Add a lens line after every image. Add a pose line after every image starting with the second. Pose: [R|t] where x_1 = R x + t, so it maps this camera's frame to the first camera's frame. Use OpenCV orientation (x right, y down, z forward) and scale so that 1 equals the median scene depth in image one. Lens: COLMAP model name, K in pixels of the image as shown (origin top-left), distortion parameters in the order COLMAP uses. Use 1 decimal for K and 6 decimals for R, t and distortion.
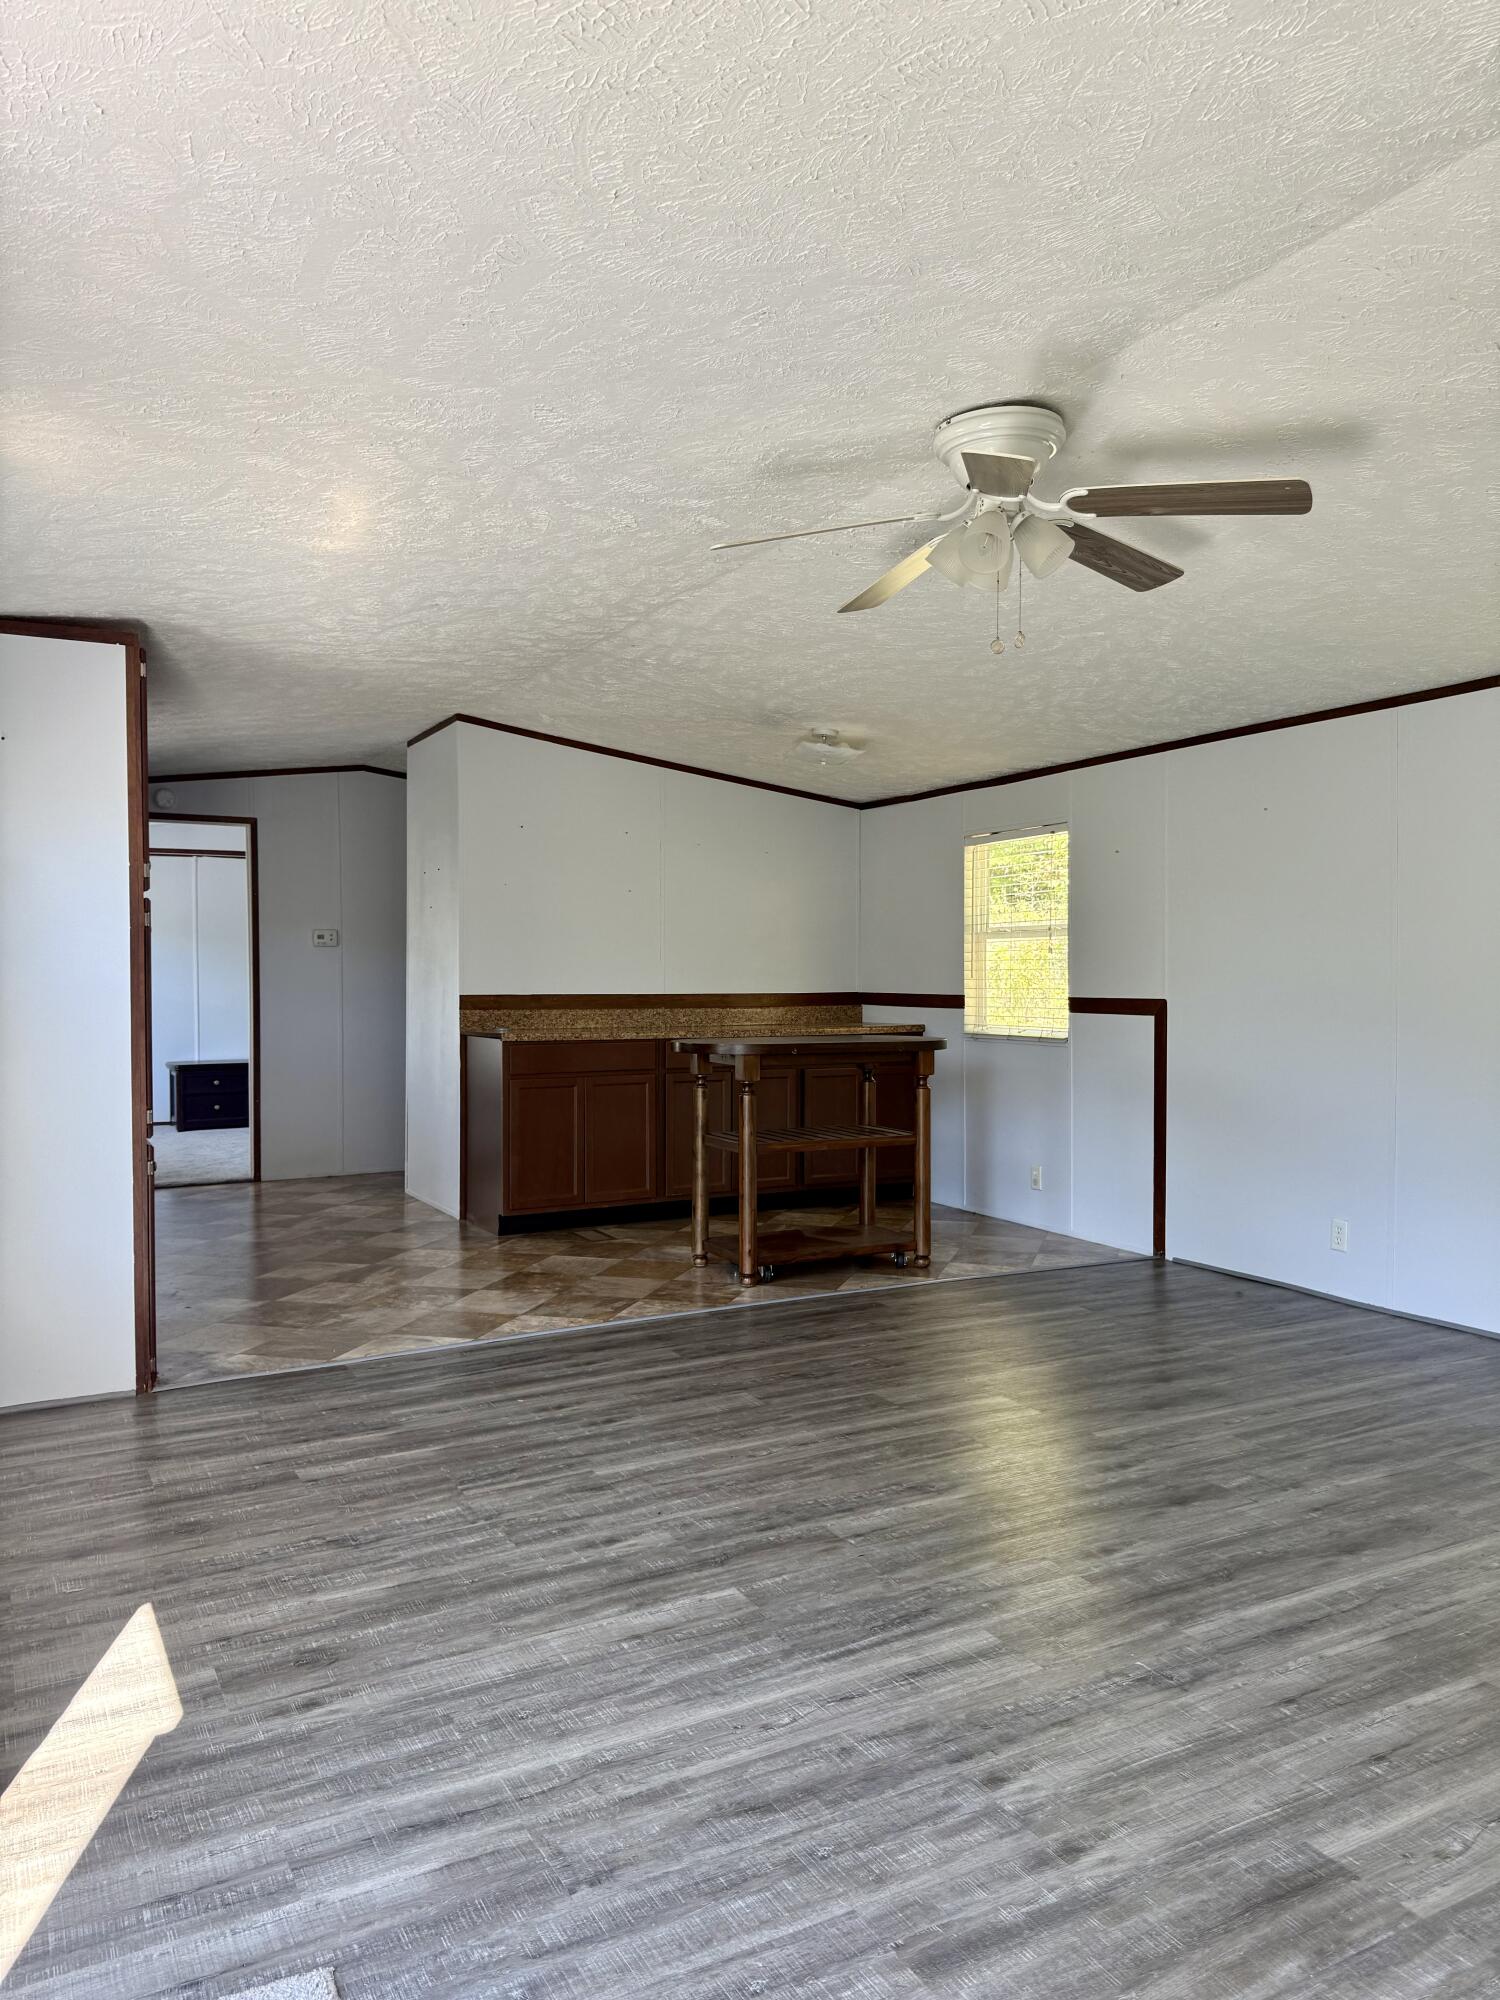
lens RADIAL K [[1403.3, 0, 748.2], [0, 1403.3, 997.9], [0, 0, 1]] dist [0.031650, -0.030686]
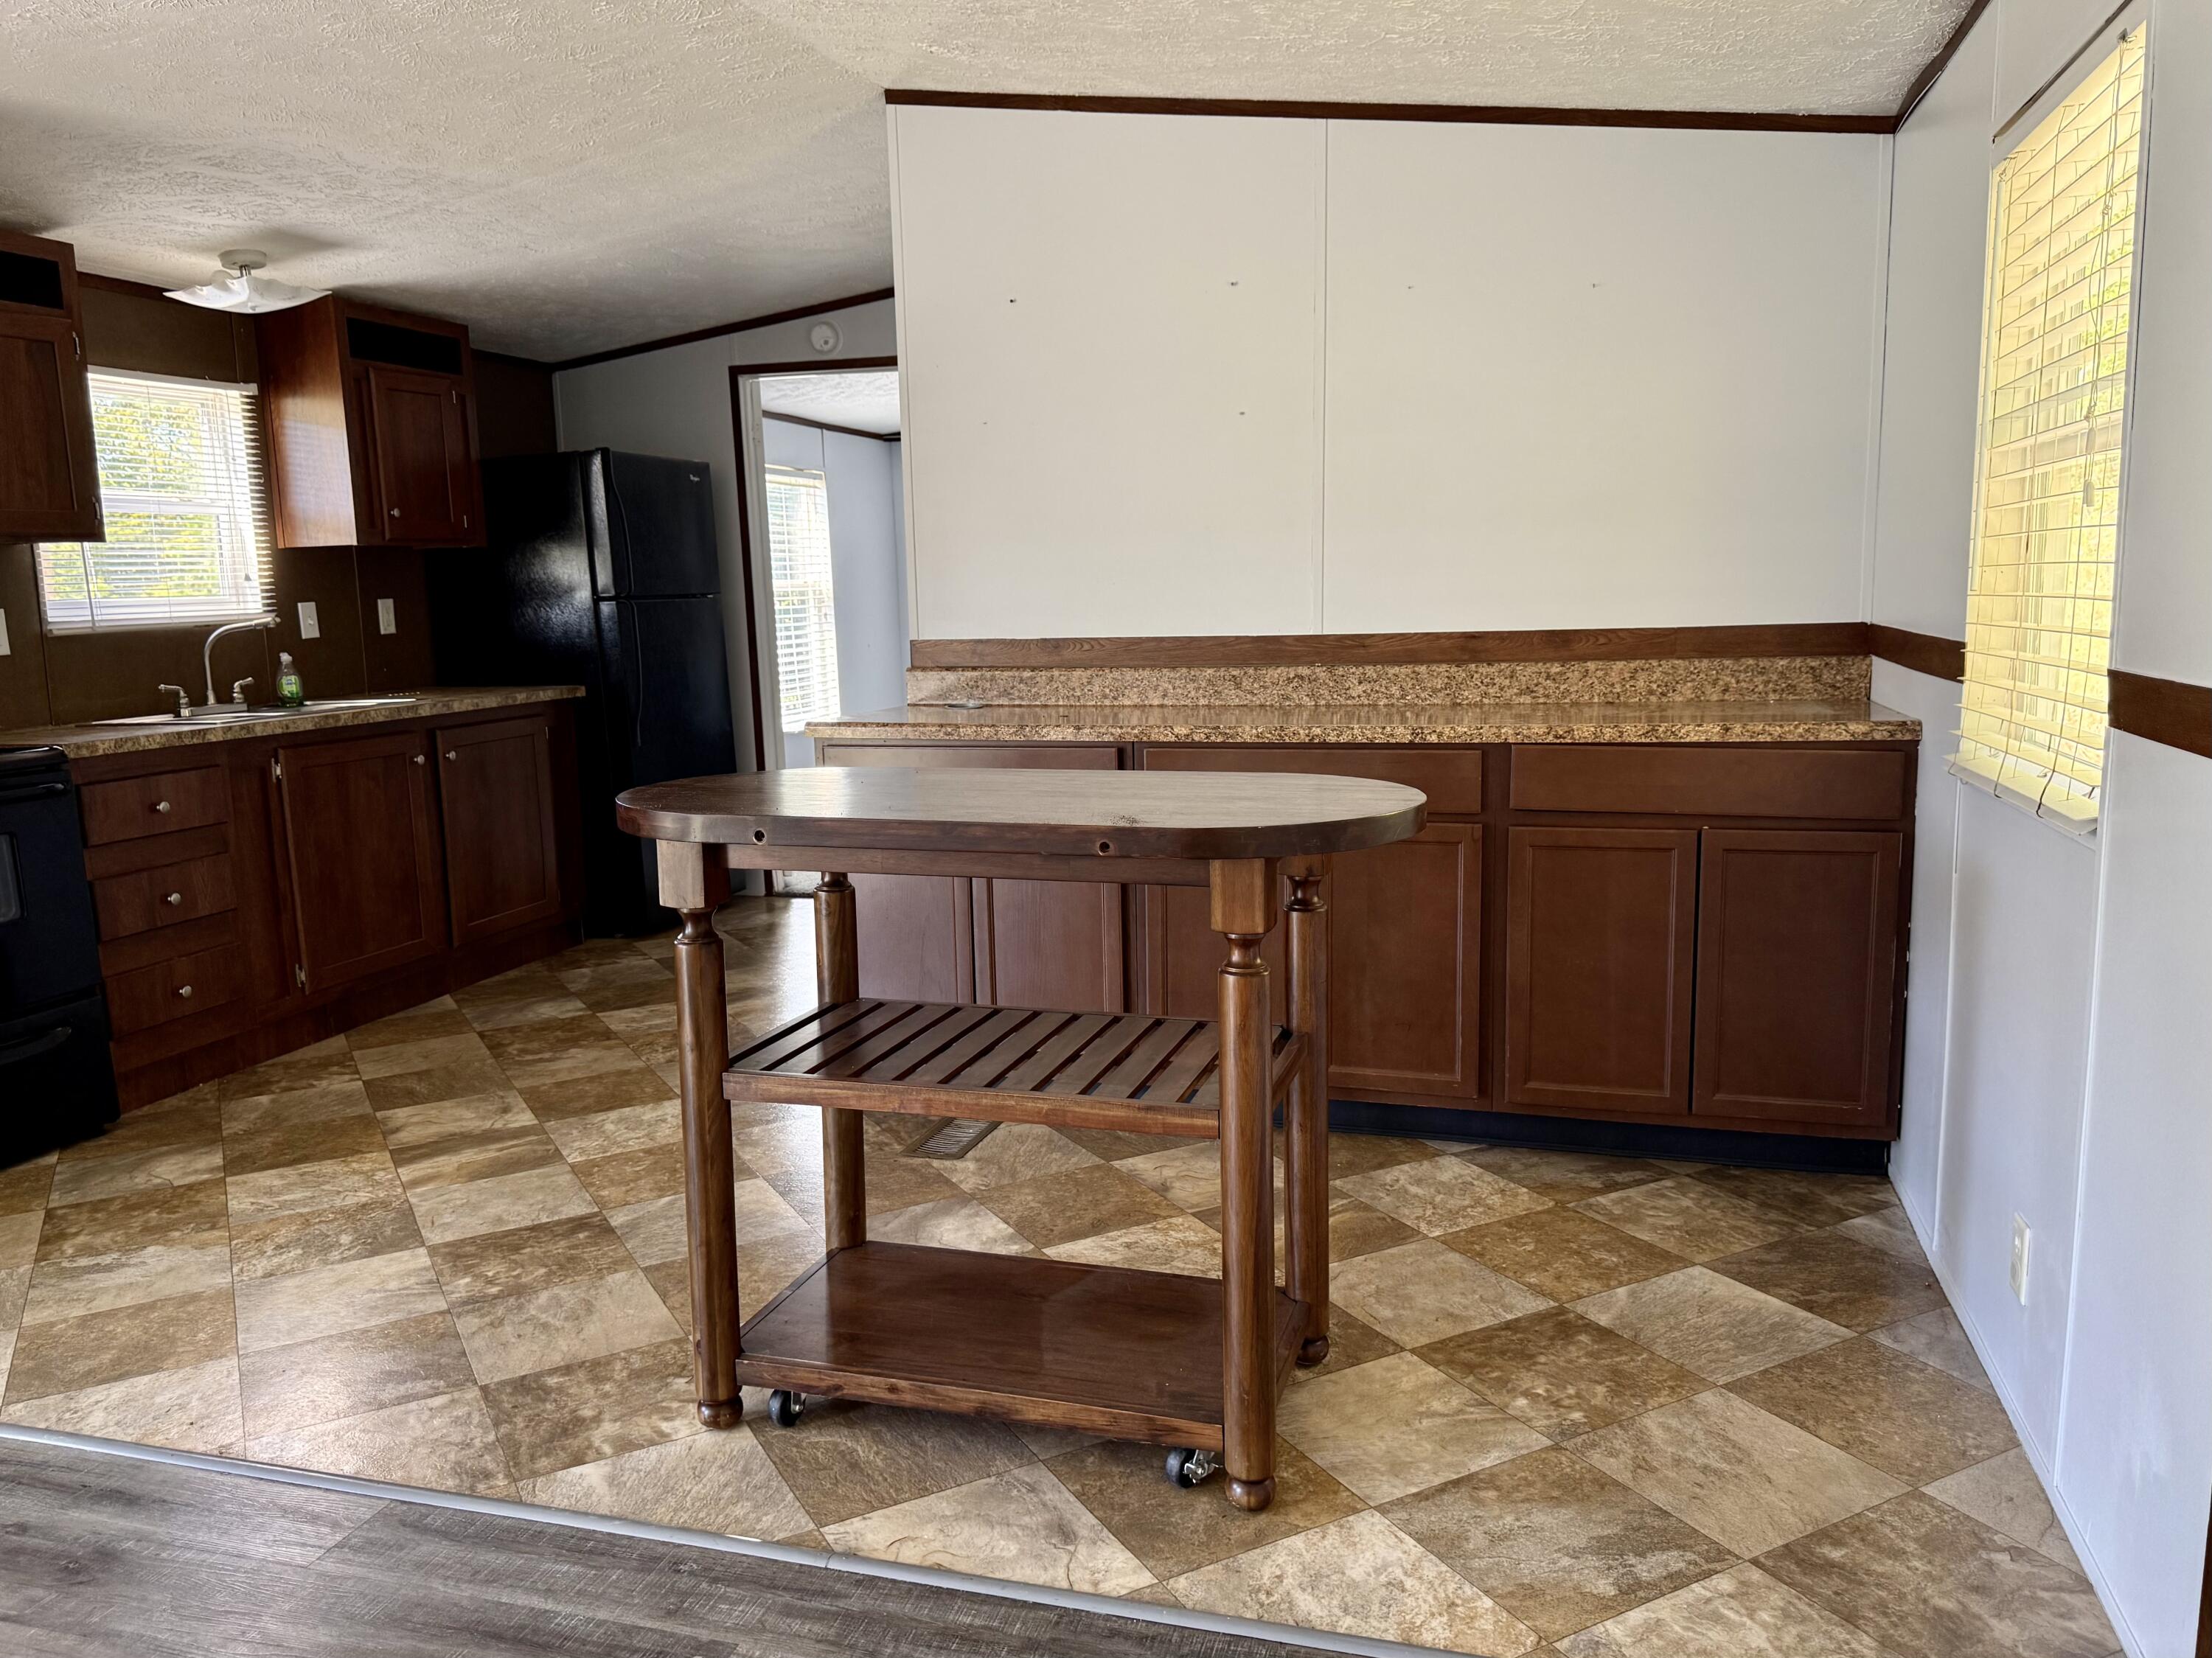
lens RADIAL K [[1626.1, 0, 1098.2], [0, 1626.1, 841.0], [0, 0, 1]] dist [0.063968, -0.029381]
pose [[0.712324, 0.093516, -0.695593, 0.543880], [0.014323, 0.988940, 0.147621, -0.030961], [0.701705, -0.115116, 0.703106, 1.102095]]
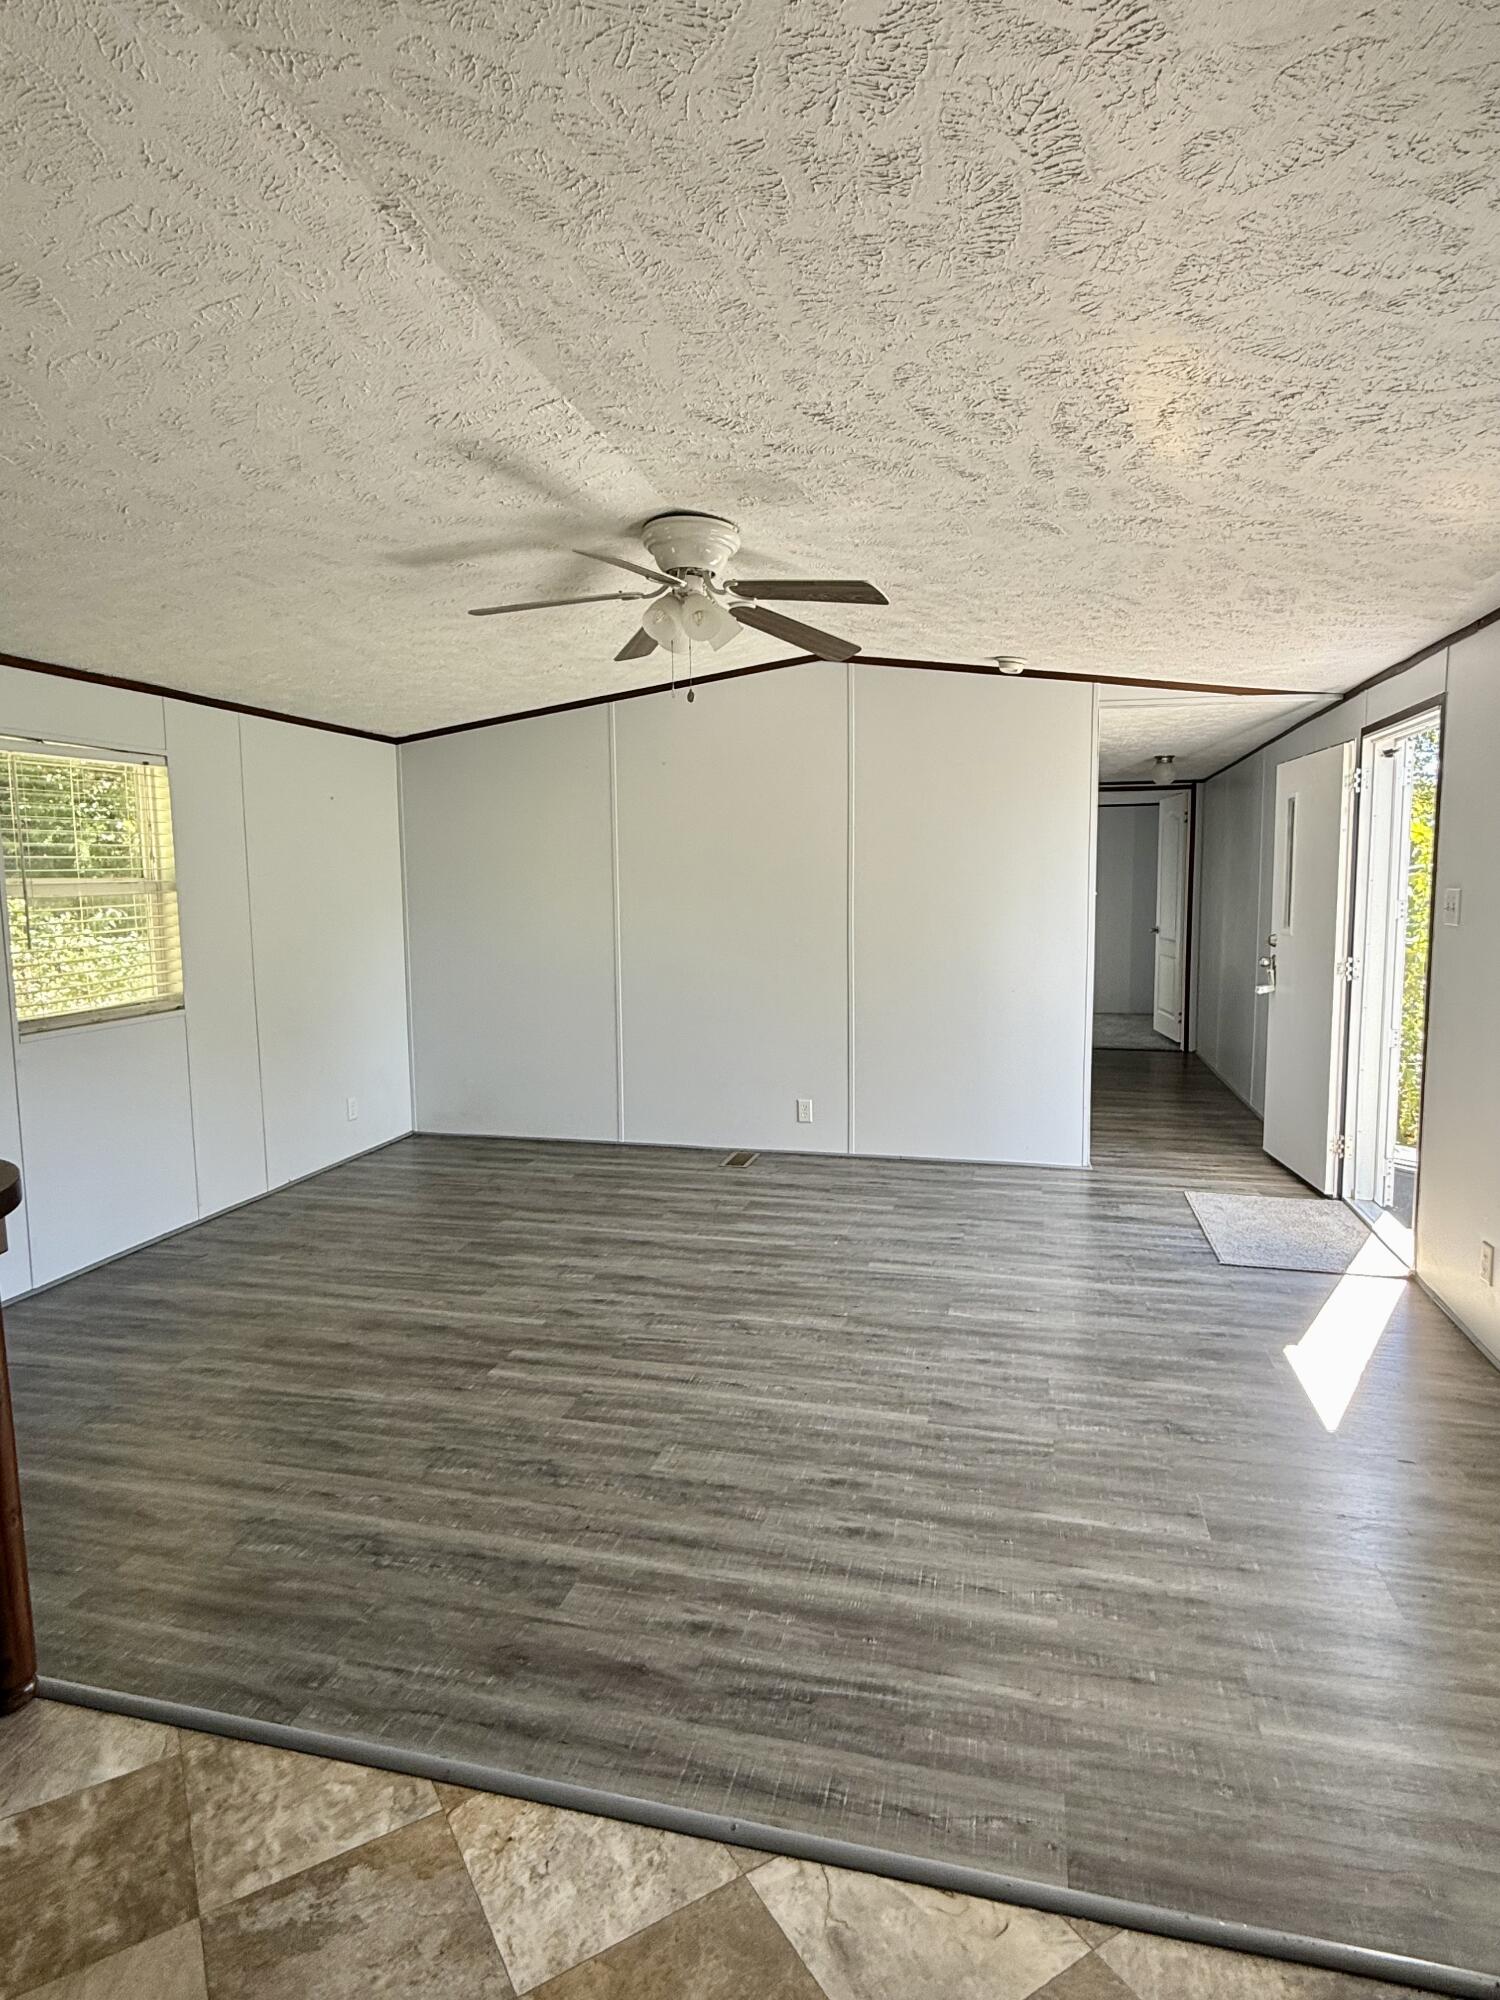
lens RADIAL K [[1097.2, 0, 763.8], [0, 1097.2, 996.9], [0, 0, 1]] dist [-0.004522, 0.002674]
pose [[-0.744994, -0.060915, 0.664284, -0.497357], [0.018613, 0.993536, 0.111982, -0.072861], [-0.666811, 0.095791, -0.739045, 1.505549]]
